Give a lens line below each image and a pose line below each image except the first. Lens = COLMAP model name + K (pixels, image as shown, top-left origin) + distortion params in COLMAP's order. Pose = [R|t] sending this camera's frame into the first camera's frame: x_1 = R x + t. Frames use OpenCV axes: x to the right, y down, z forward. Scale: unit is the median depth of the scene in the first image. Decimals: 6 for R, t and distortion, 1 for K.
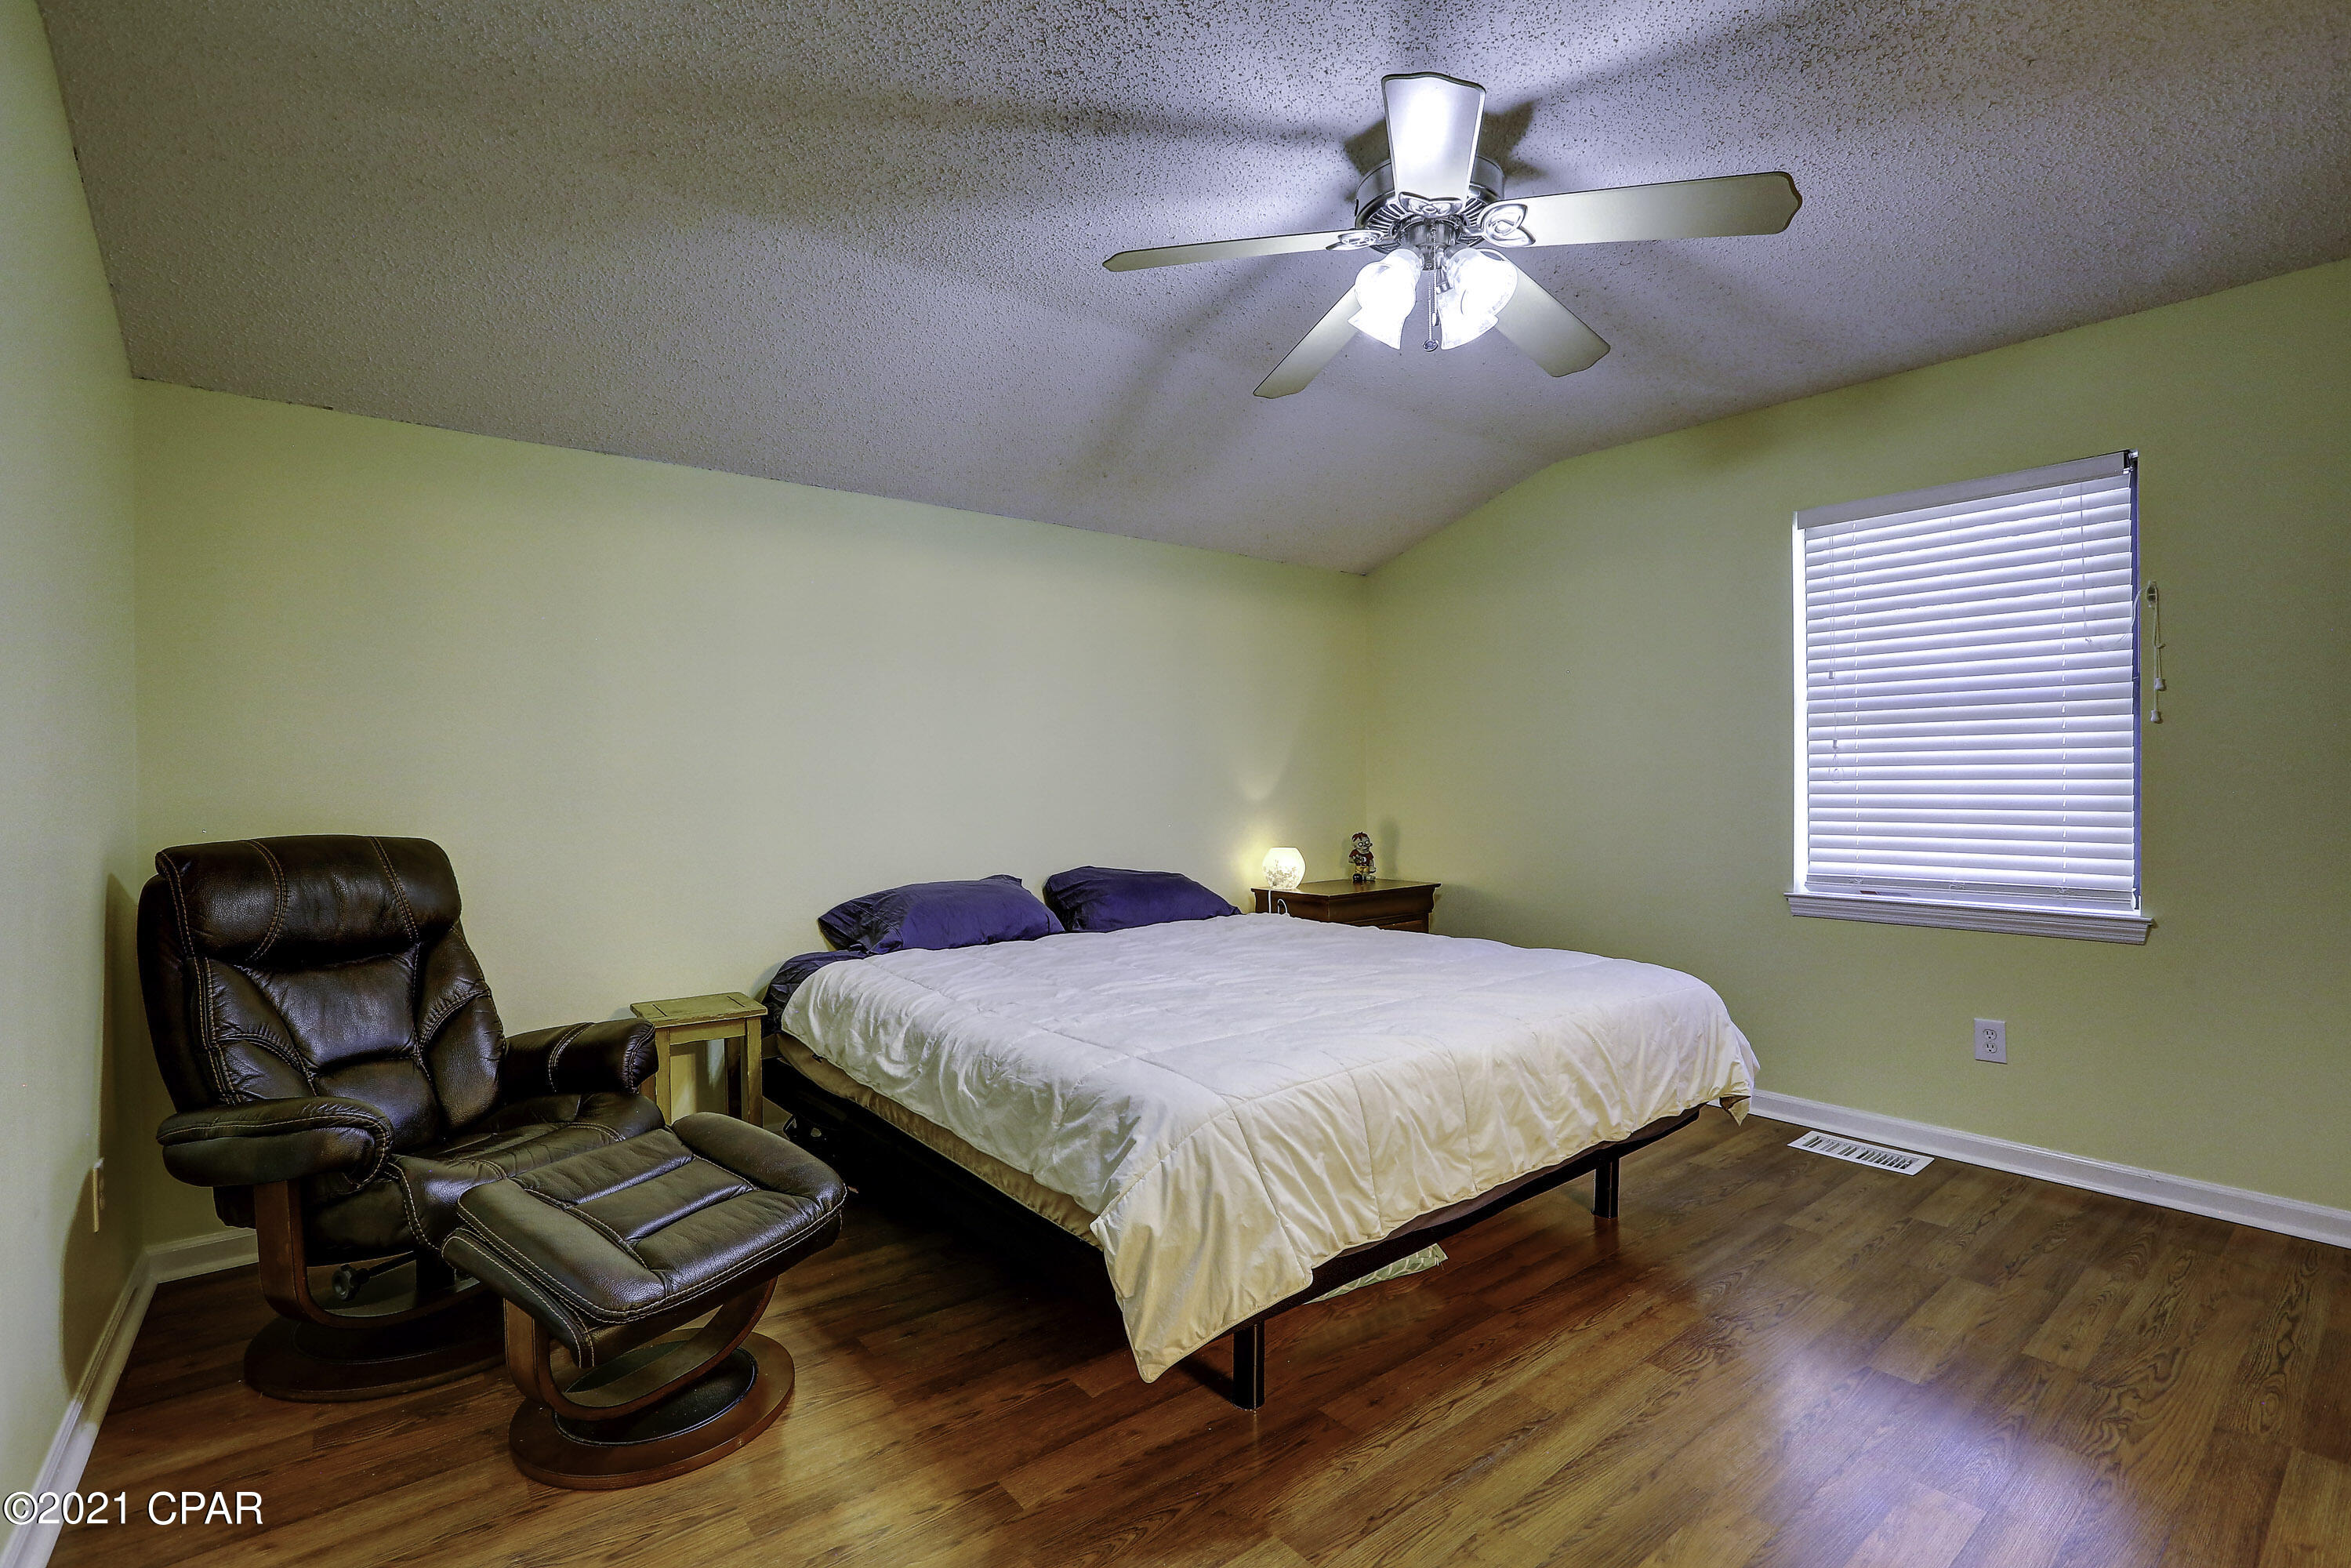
lens RADIAL K [[1076.6, 0, 1179.2], [0, 1076.6, 790.4], [0, 0, 1]] dist [-0.020527, 0.003041]
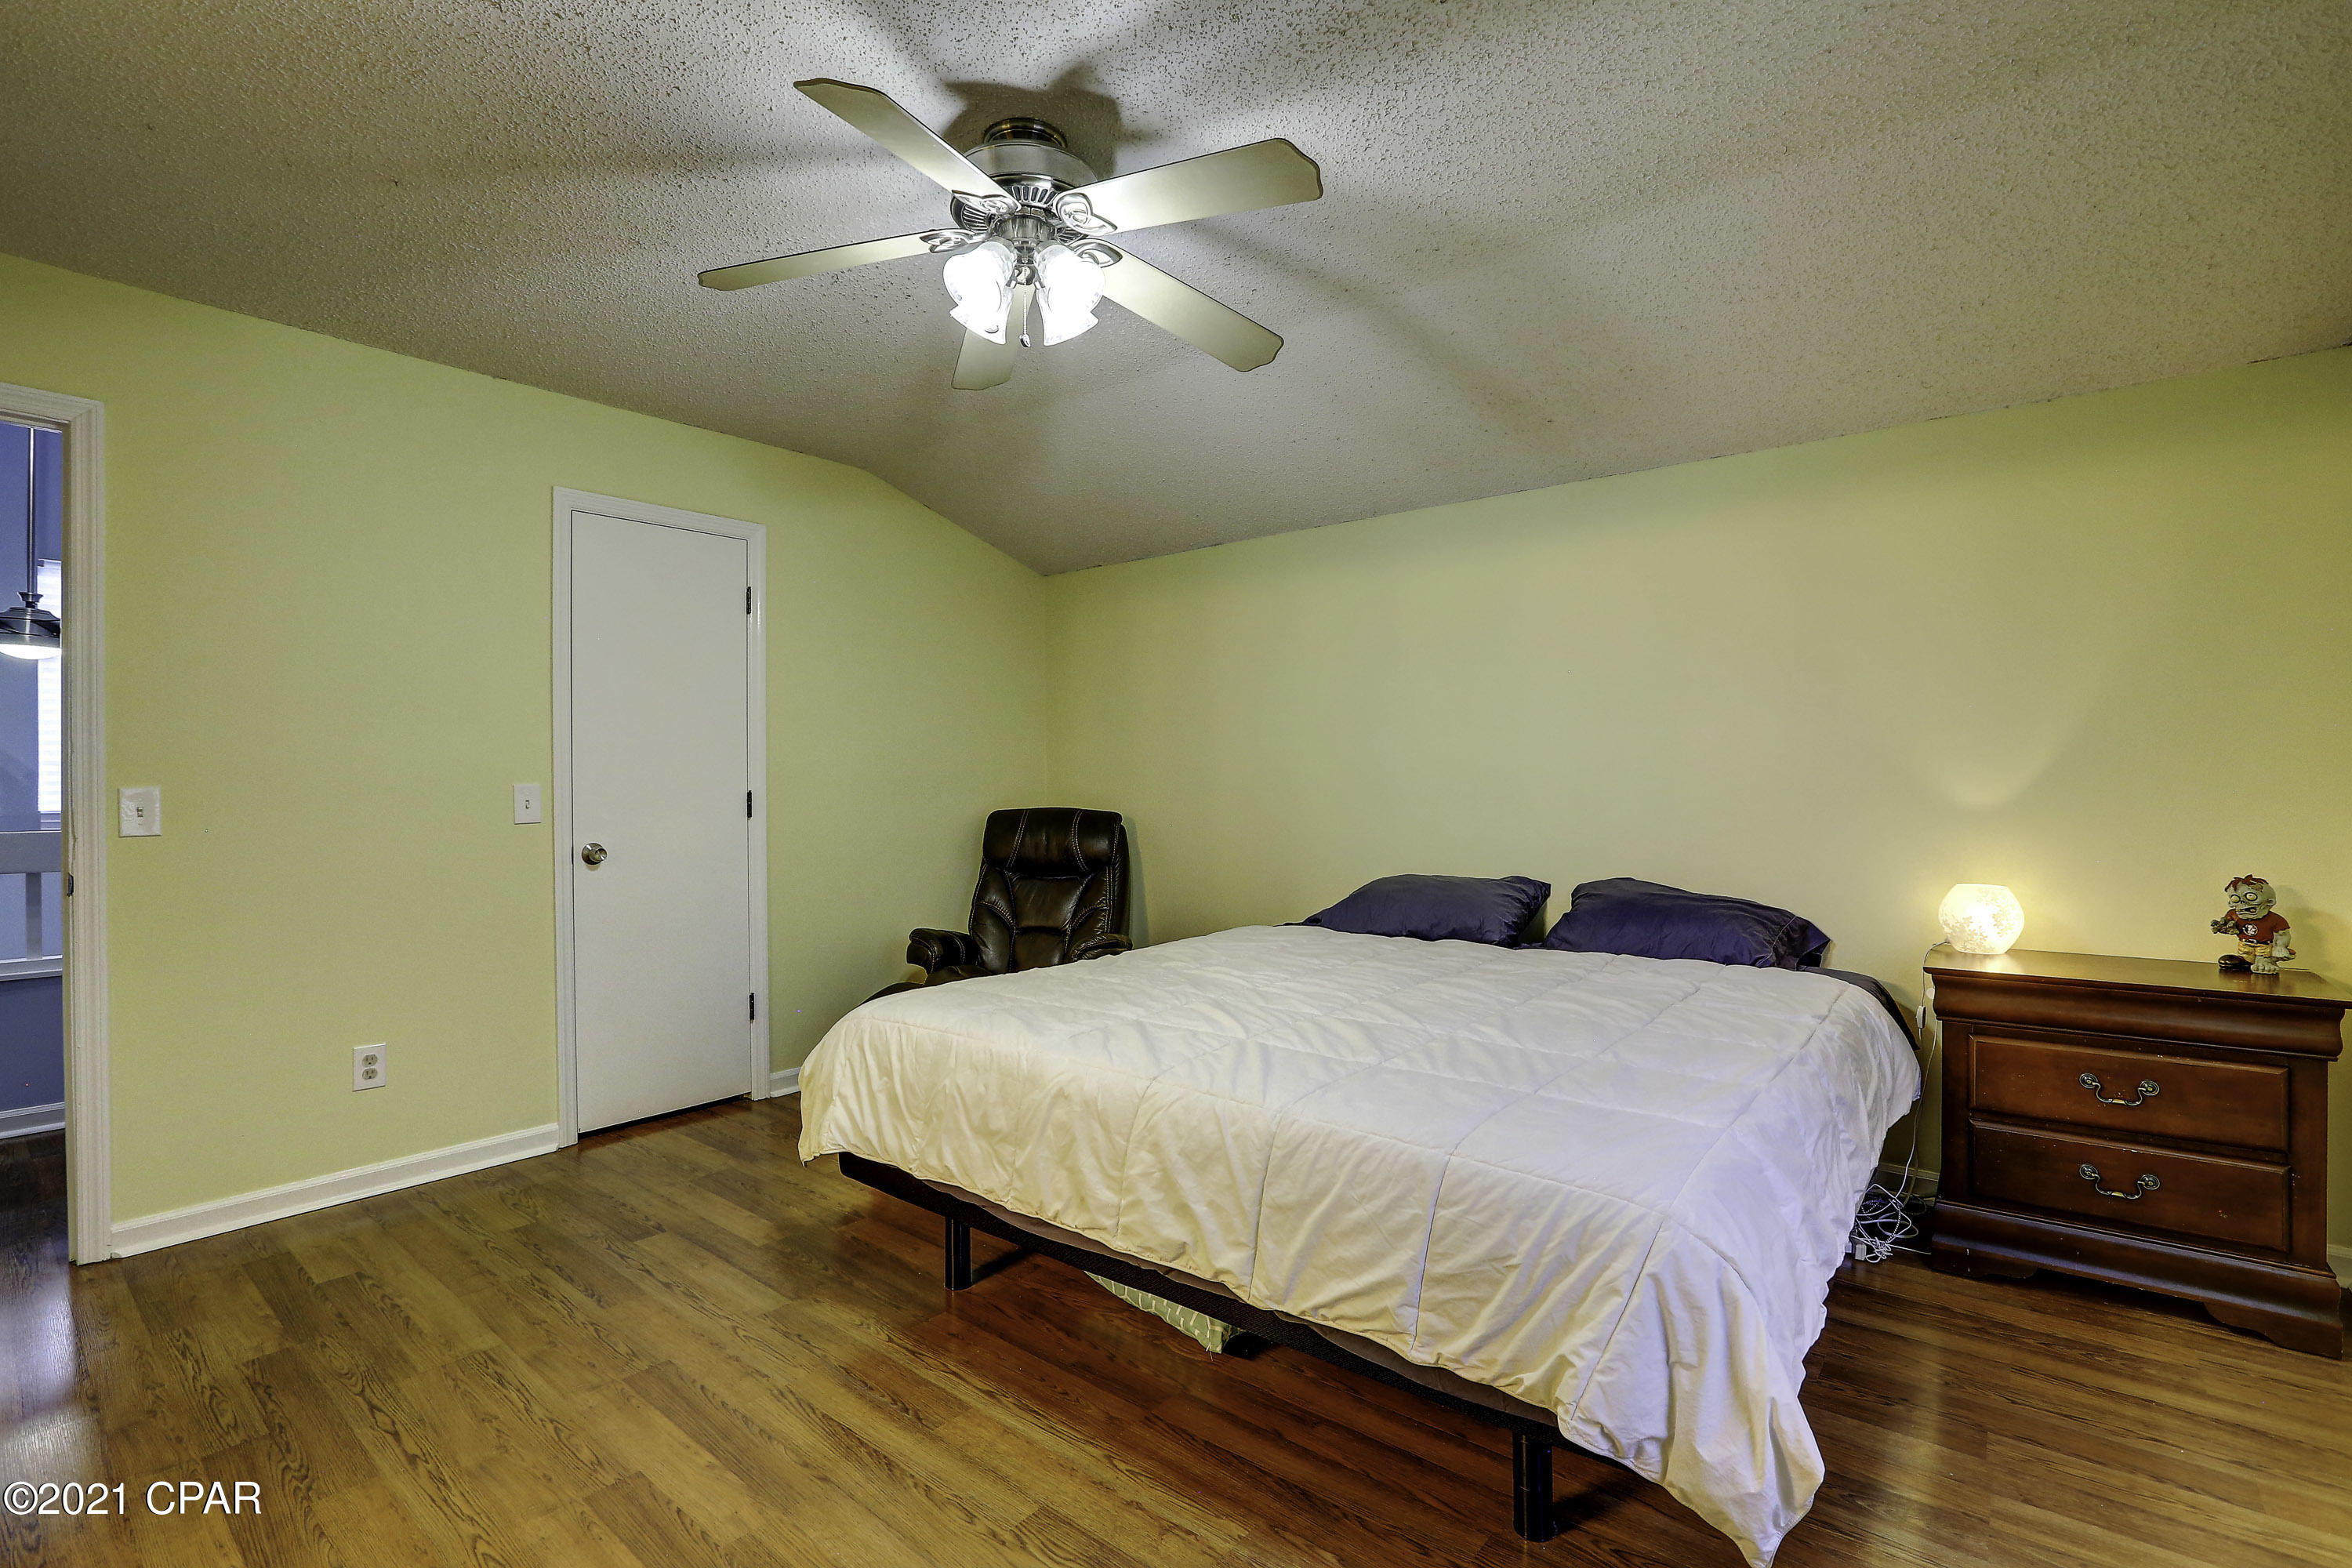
lens RADIAL K [[1077.0, 0, 1177.2], [0, 1077.0, 769.3], [0, 0, 1]] dist [-0.020527, 0.003041]
pose [[0.198193, -0.002558, -0.980160, 1.164658], [0.001267, 0.999996, -0.002354, -0.019636], [0.980162, -0.000775, 0.198196, 0.875447]]
